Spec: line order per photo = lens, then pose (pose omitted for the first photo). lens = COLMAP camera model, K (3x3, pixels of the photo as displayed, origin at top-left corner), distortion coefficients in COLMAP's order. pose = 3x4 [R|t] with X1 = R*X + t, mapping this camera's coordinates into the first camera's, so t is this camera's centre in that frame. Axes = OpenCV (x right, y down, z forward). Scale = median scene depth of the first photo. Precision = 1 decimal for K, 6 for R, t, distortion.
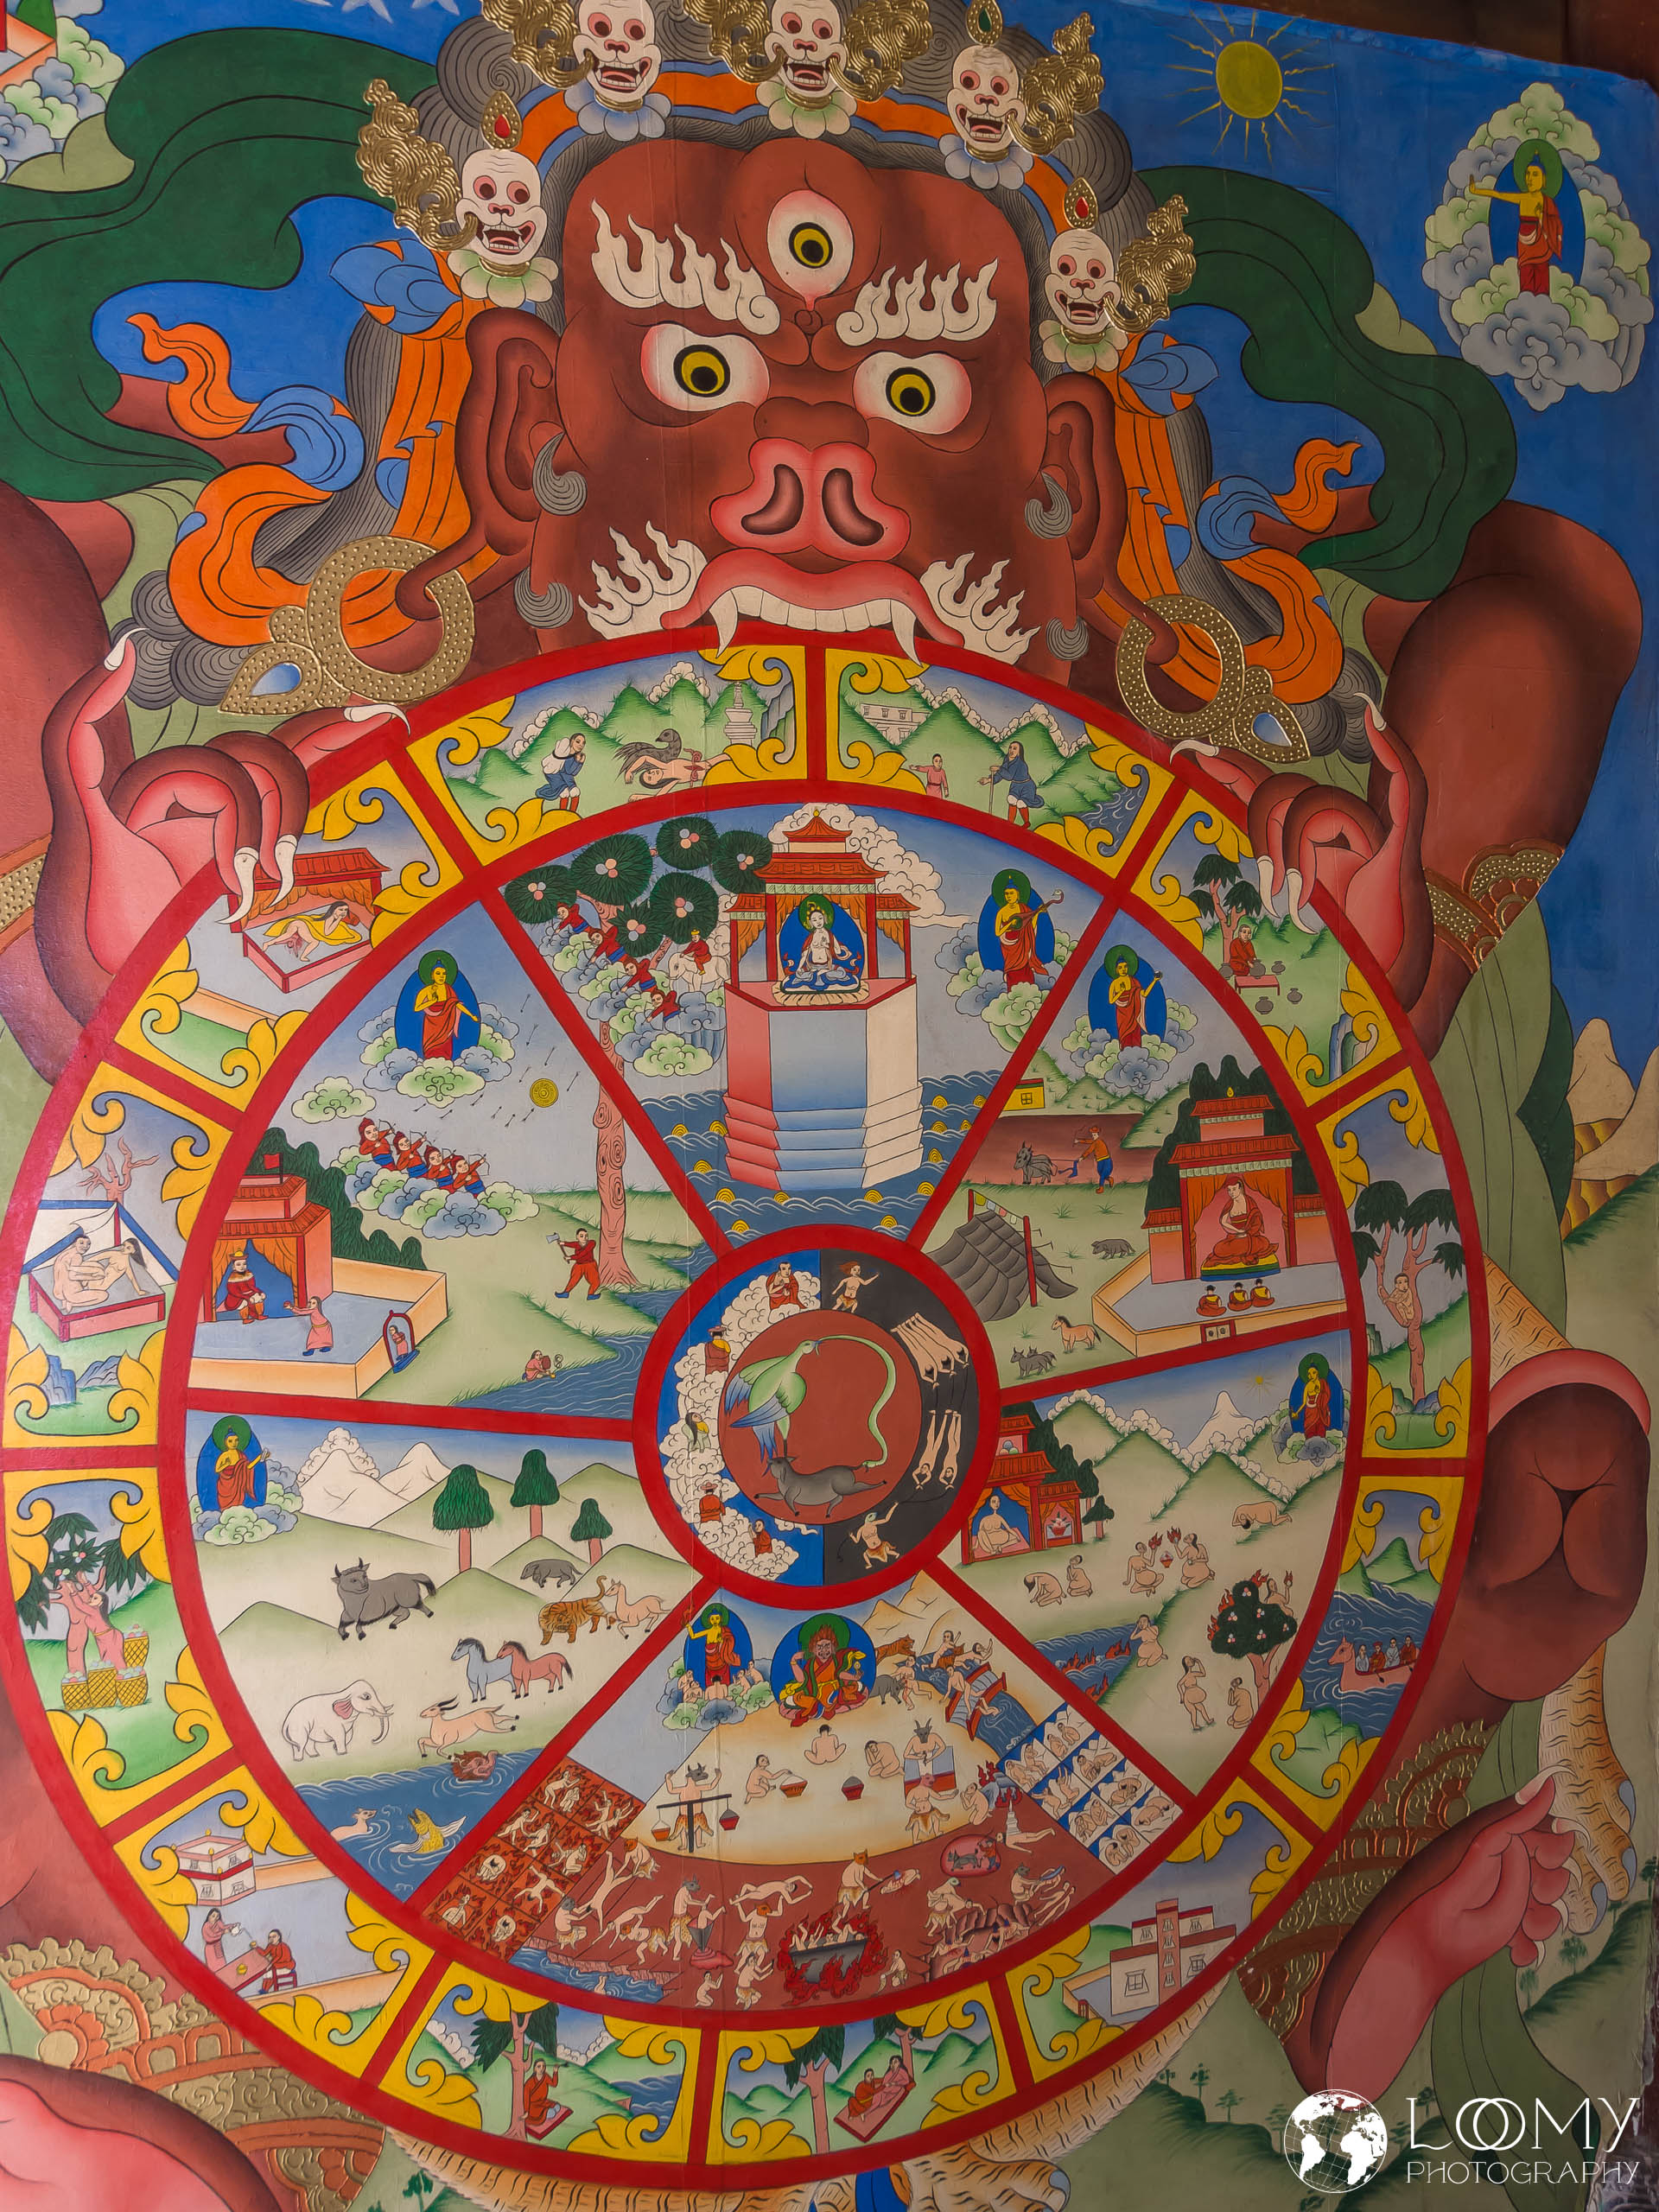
lens RADIAL K [[1673.7, 0, 830.2], [0, 1673.7, 1105.5], [0, 0, 1]] dist [-0.005103, -0.007201]
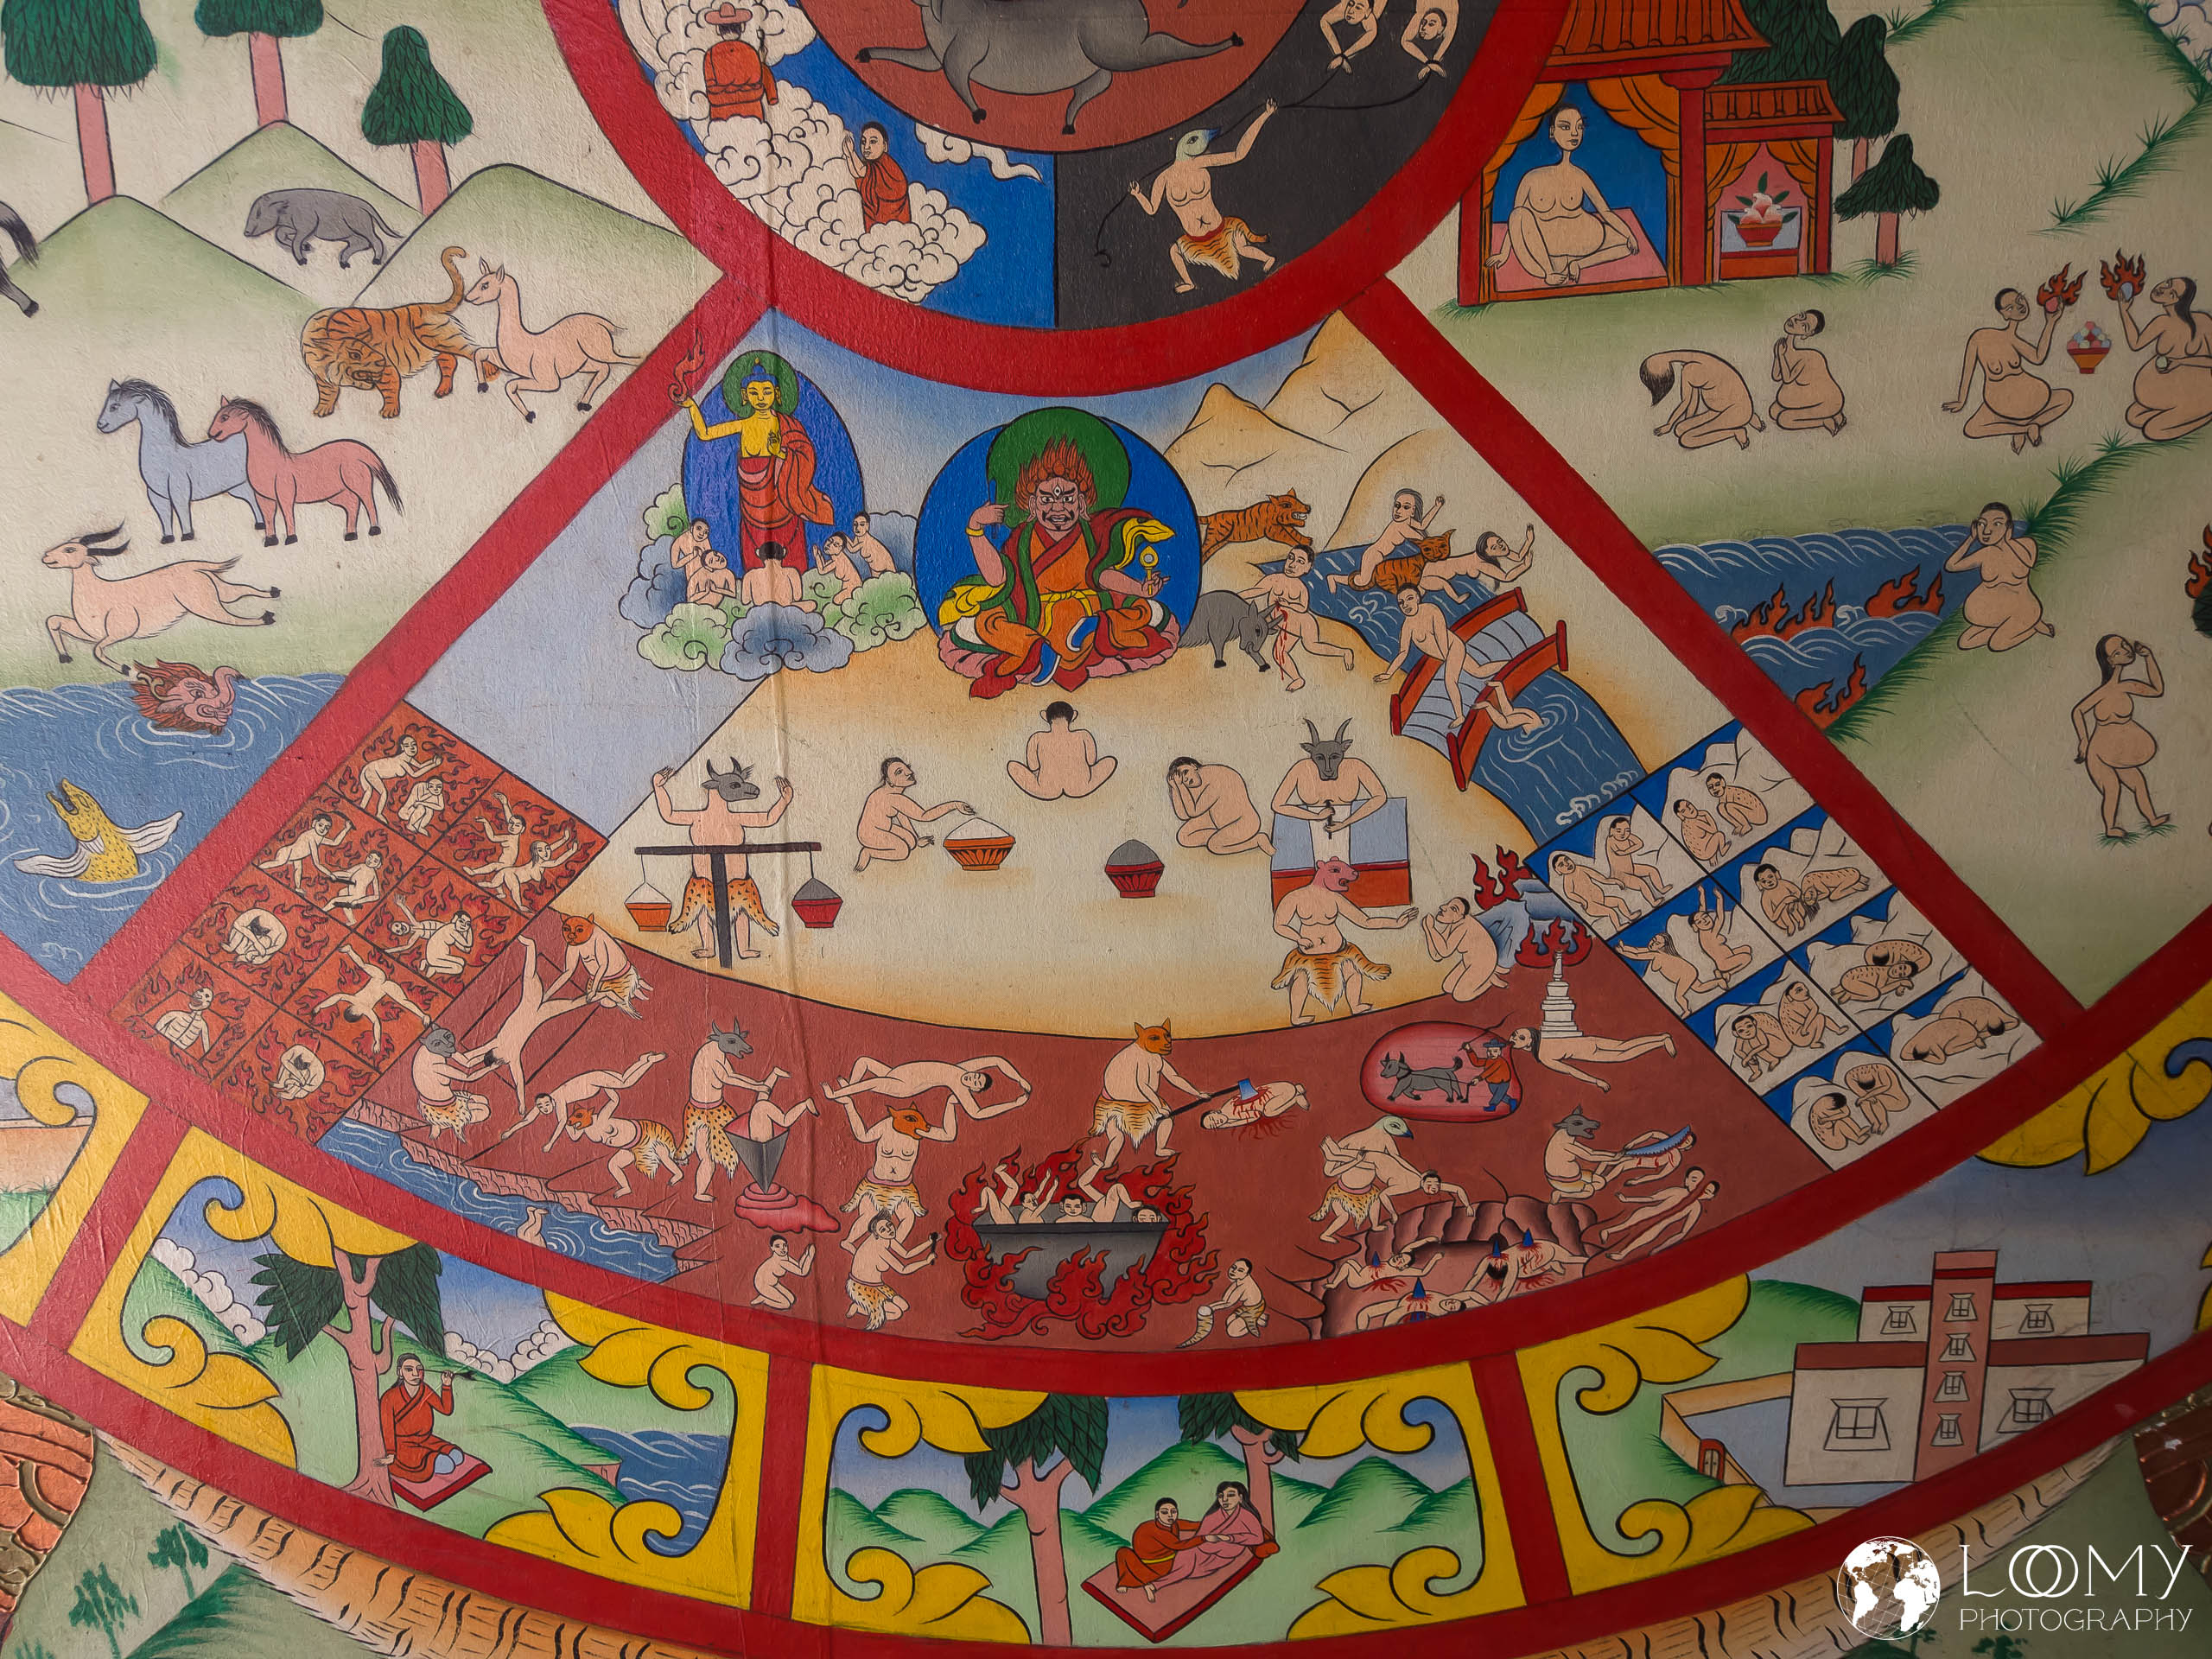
lens RADIAL K [[1673.7, 0, 1105.1], [0, 1673.7, 829.1], [0, 0, 1]] dist [-0.005103, -0.007201]
pose [[0.951499, 0.077994, -0.297602, 0.125204], [-0.006774, 0.972408, 0.233187, 0.307324], [0.307578, -0.219861, 0.925774, 0.633177]]
